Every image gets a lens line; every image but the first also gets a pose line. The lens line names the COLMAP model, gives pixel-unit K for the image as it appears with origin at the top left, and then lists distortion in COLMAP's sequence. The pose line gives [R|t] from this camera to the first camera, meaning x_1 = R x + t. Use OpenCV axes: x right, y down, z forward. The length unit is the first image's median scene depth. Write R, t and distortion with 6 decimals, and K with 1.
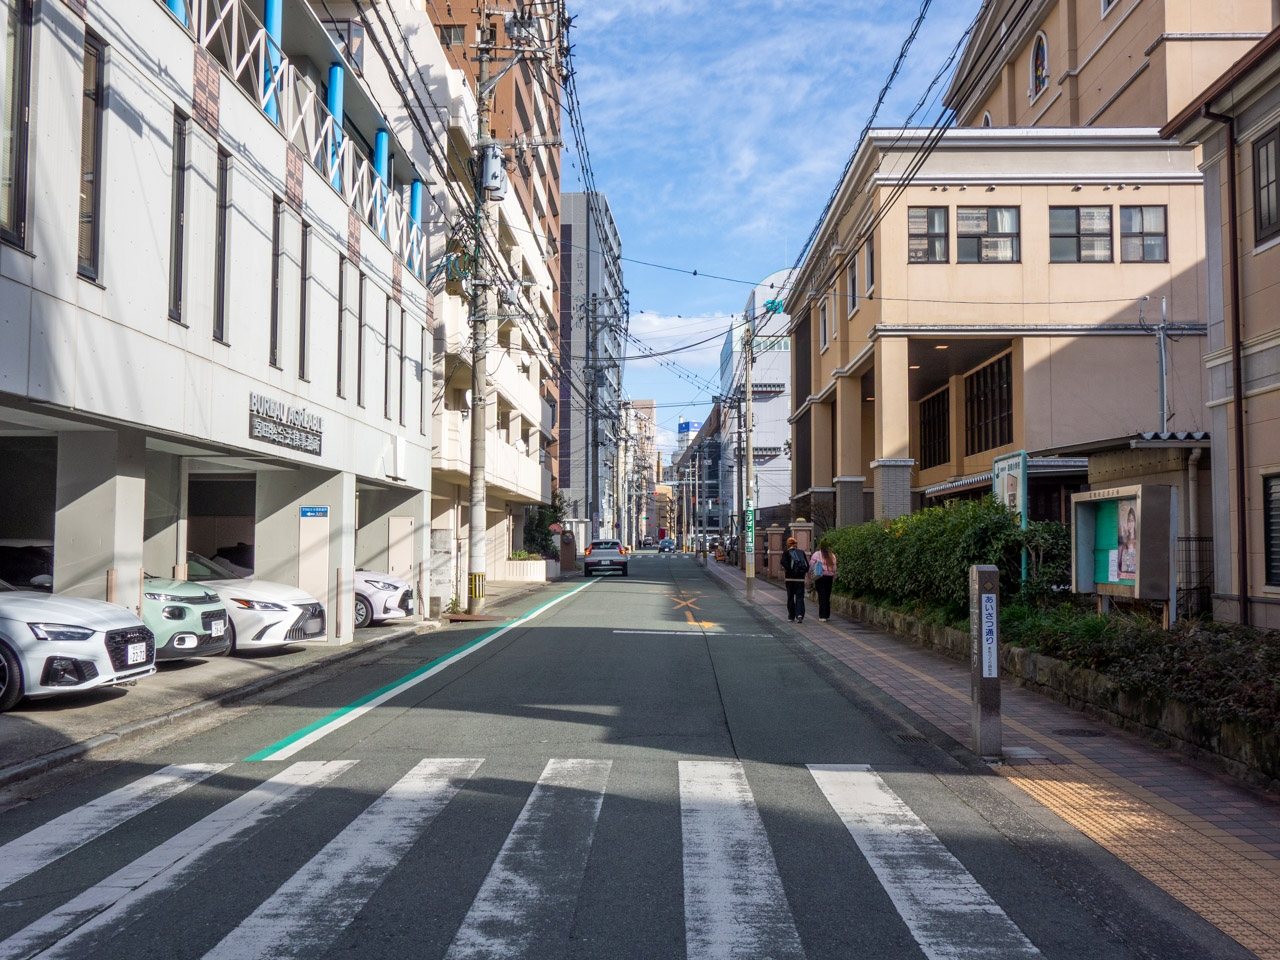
lens RADIAL K [[1051.0, 0, 639.9], [0, 1051.0, 479.9], [0, 0, 1]] dist [-0.002042, -0.000451]
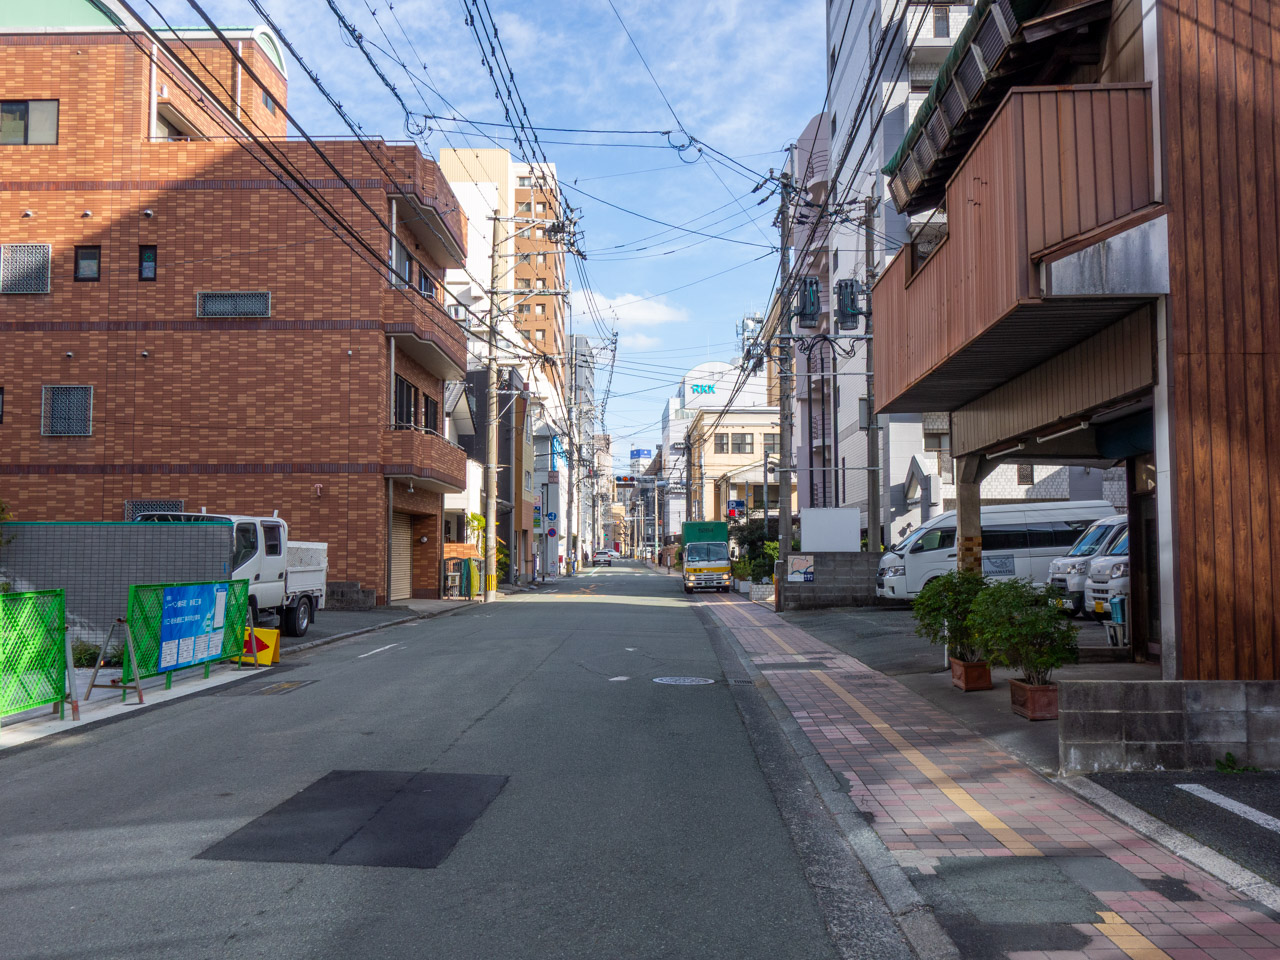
lens RADIAL K [[1051.0, 0, 640.1], [0, 1051.0, 480.2], [0, 0, 1]] dist [-0.002042, -0.000451]
pose [[0.998933, 0.002355, 0.046127, -0.029704], [-0.001870, 0.999942, -0.010571, -0.041222], [-0.046149, 0.010473, 0.998880, -0.724776]]
